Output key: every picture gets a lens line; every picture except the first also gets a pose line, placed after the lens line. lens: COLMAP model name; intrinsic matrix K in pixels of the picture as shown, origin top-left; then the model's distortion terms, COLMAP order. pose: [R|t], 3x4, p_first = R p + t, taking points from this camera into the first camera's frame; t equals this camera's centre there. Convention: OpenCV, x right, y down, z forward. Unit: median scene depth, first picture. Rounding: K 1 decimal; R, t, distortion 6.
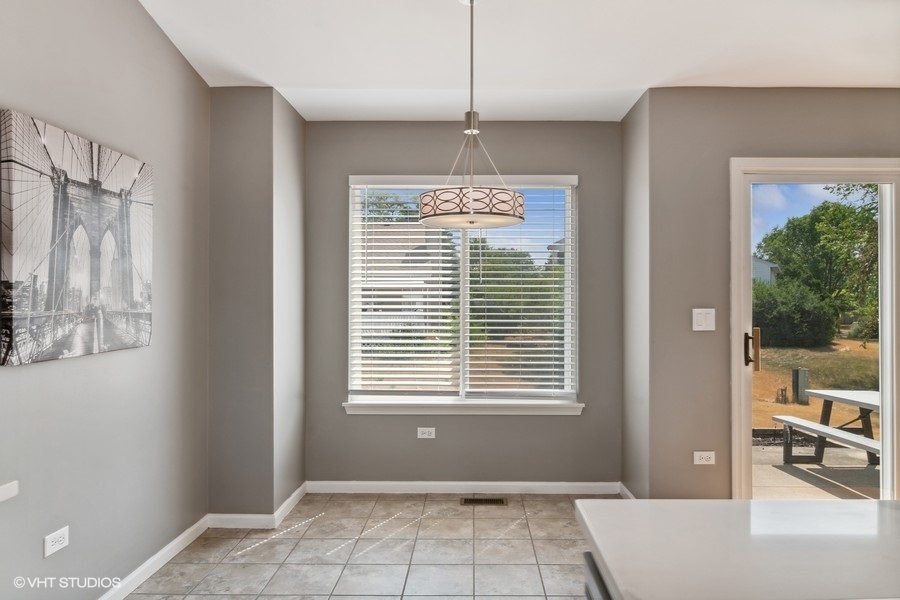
lens RADIAL K [[592.3, 0, 452.2], [0, 592.3, 300.3], [0, 0, 1]] dist [-0.003517, -0.001190]
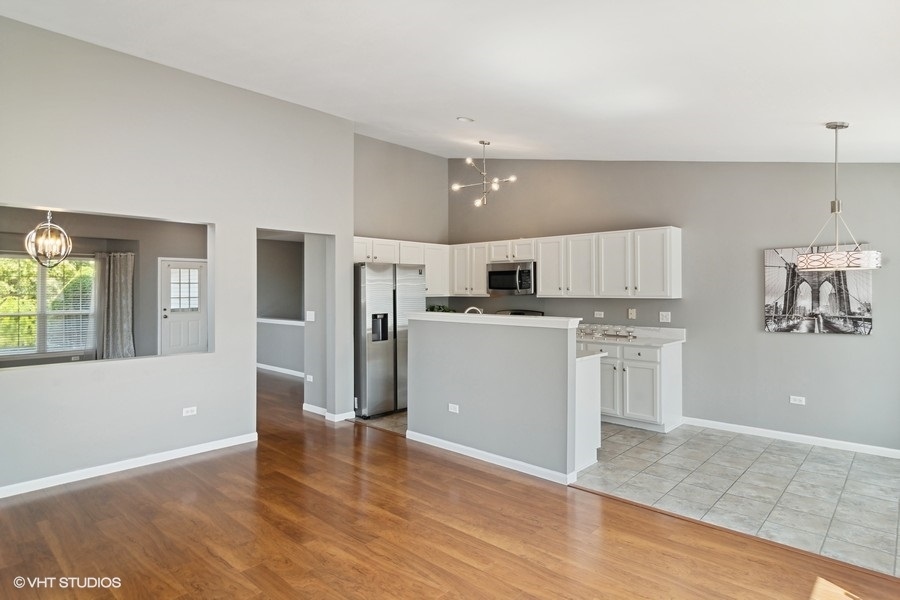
lens RADIAL K [[487.3, 0, 452.1], [0, 487.3, 296.2], [0, 0, 1]] dist [-0.001127, 0.001347]
pose [[-0.673053, 0.008007, -0.739551, 1.893615], [0.010361, 0.999945, 0.001396, -0.079645], [0.739522, -0.006723, -0.673099, 1.242433]]
